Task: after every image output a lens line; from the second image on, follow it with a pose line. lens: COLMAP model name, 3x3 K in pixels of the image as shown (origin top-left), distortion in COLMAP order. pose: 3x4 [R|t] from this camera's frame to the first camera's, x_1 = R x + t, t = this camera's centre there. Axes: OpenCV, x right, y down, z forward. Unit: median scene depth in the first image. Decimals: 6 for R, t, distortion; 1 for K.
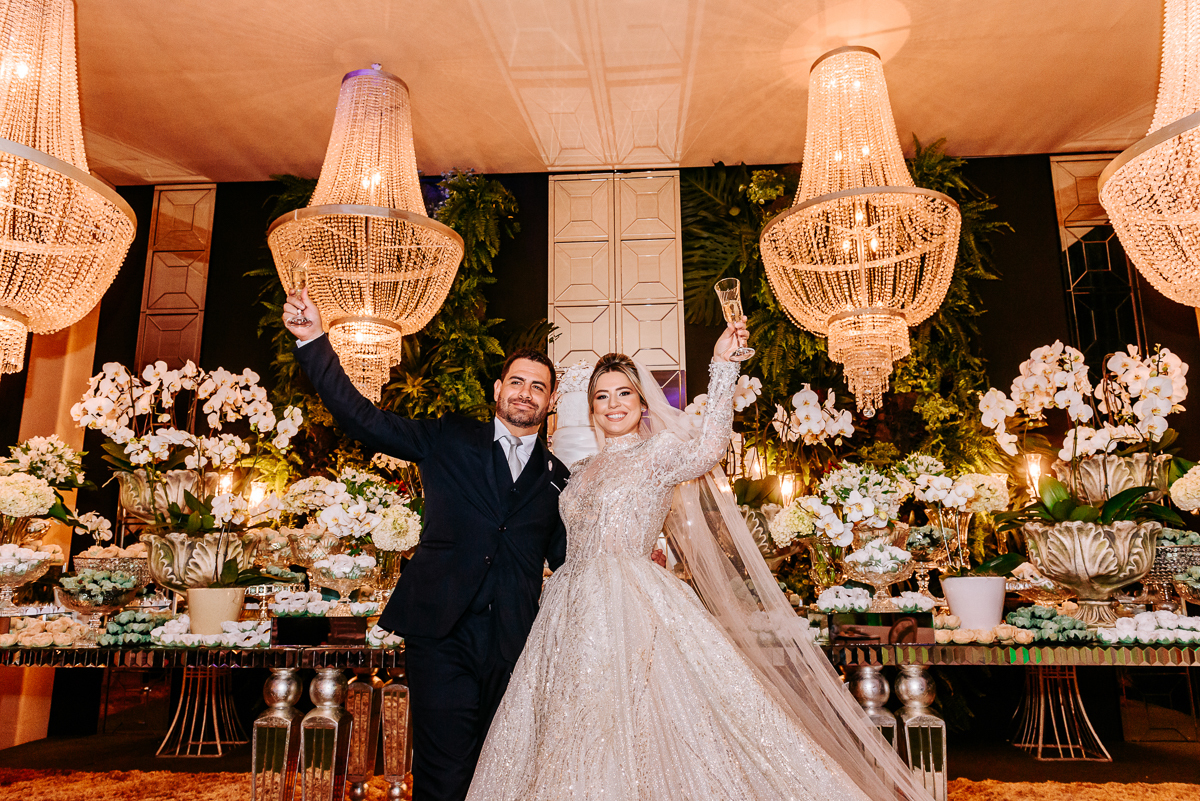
lens RADIAL K [[806.3, 0, 594.7], [0, 806.3, 410.0], [0, 0, 1]] dist [0.007578, -0.005476]
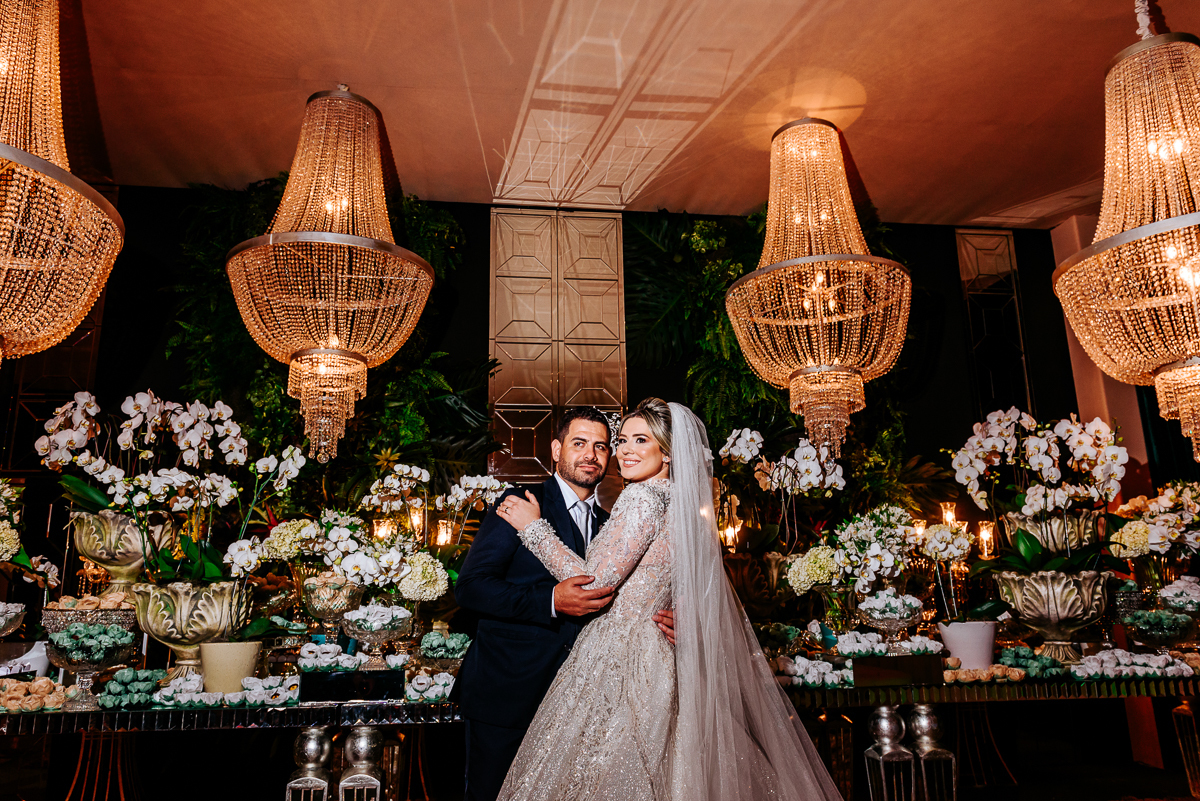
lens RADIAL K [[838.6, 0, 602.0], [0, 838.6, 415.6], [0, 0, 1]] dist [0.001717, -0.003562]
pose [[0.981642, 0.034797, 0.187531, -0.165272], [-0.029450, 0.999078, -0.031223, -0.016420], [-0.188444, 0.025127, 0.981762, -0.028360]]
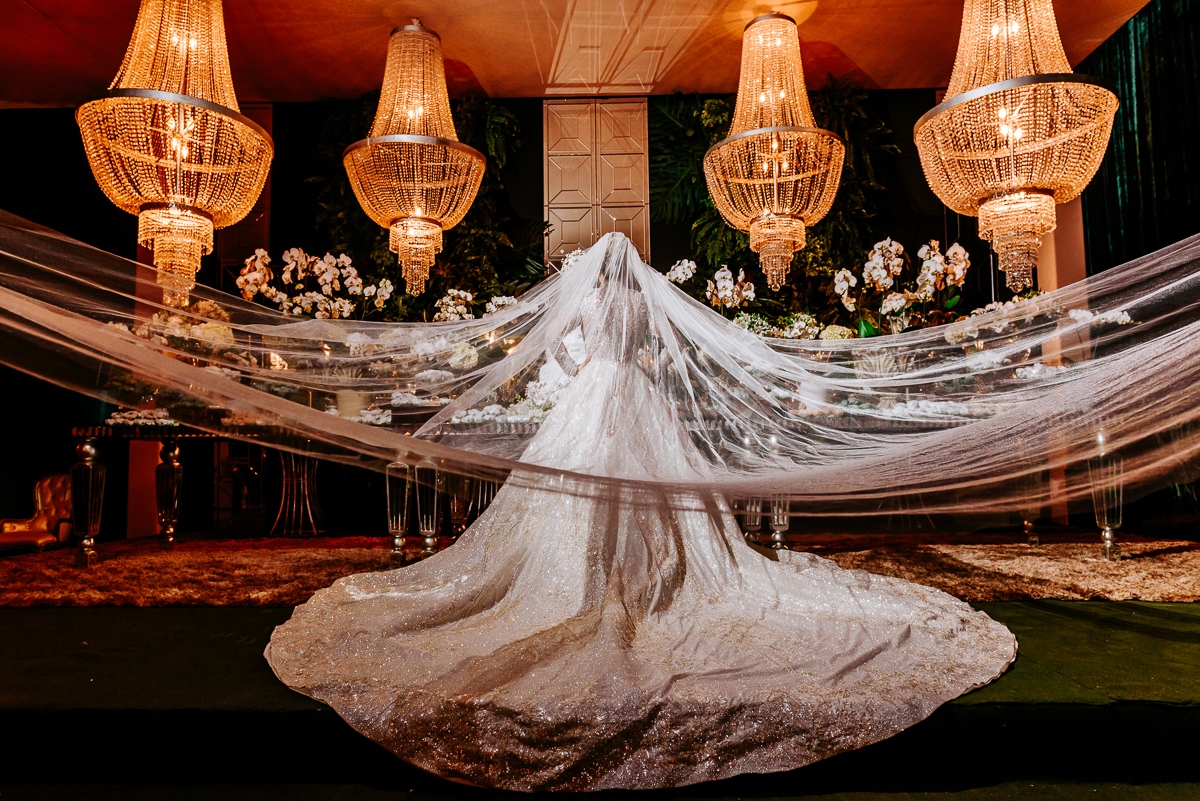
lens RADIAL K [[765.7, 0, 597.5], [0, 765.7, 399.2], [0, 0, 1]] dist [0.003241, 0.000581]
pose [[0.999323, -0.002162, 0.036727, -0.026365], [-0.002471, 0.992074, 0.125631, 0.030203], [-0.036708, -0.125637, 0.991397, -0.369127]]
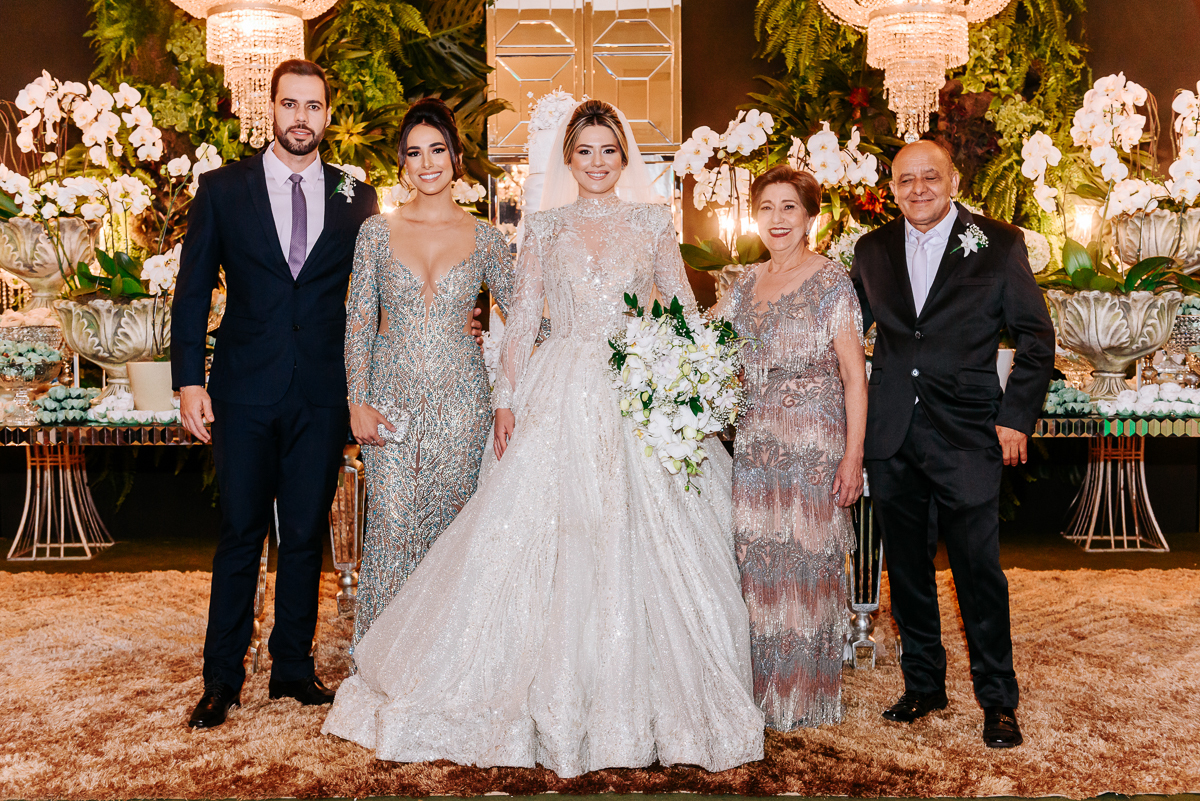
lens RADIAL K [[1365.1, 0, 598.3], [0, 1365.1, 397.2], [0, 0, 1]] dist [-0.010285, 0.000000]
pose [[0.998196, -0.003559, 0.059940, -0.048993], [-0.011994, 0.966307, 0.257112, -0.094593], [-0.058835, -0.257367, 0.964521, -0.347107]]
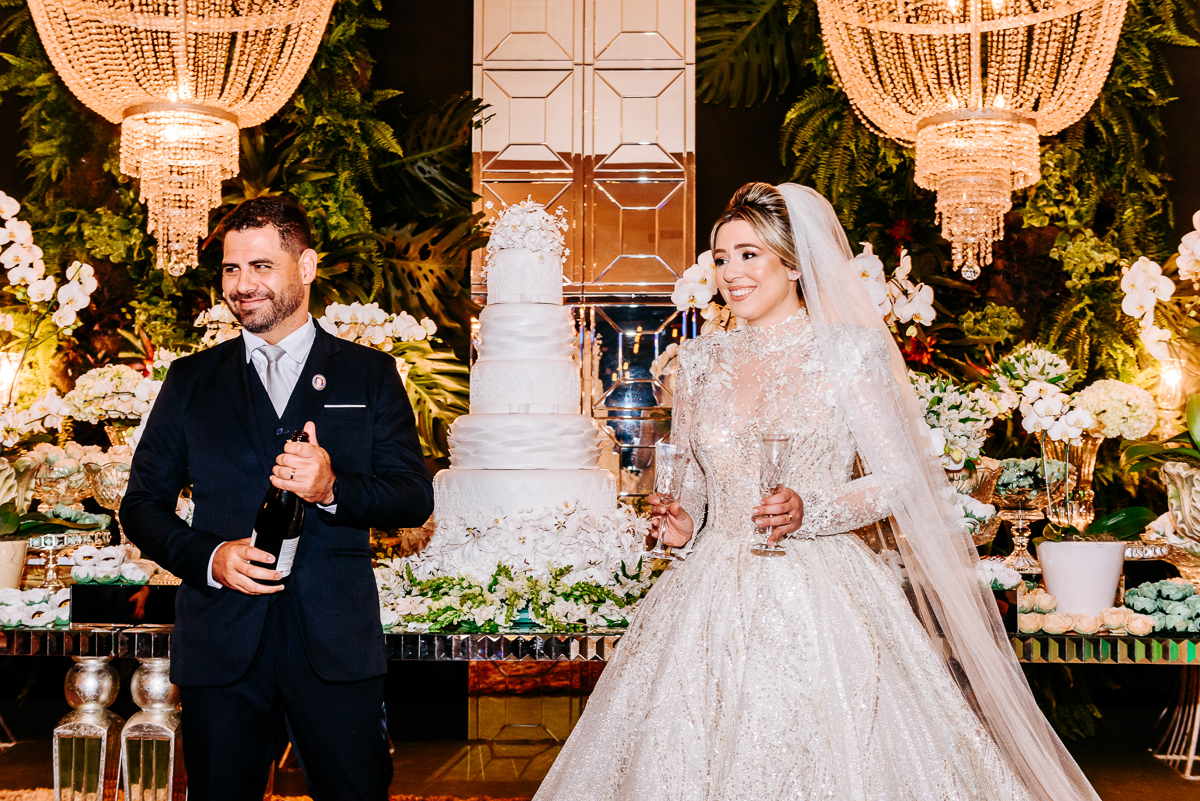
lens RADIAL K [[1365.1, 0, 591.1], [0, 1365.1, 412.9], [0, 0, 1]] dist [-0.010285, 0.000000]
pose [[0.999361, 0.015126, 0.032371, 0.002322], [-0.020032, 0.987383, 0.157080, -0.052793], [-0.029587, -0.157628, 0.987055, -0.091021]]
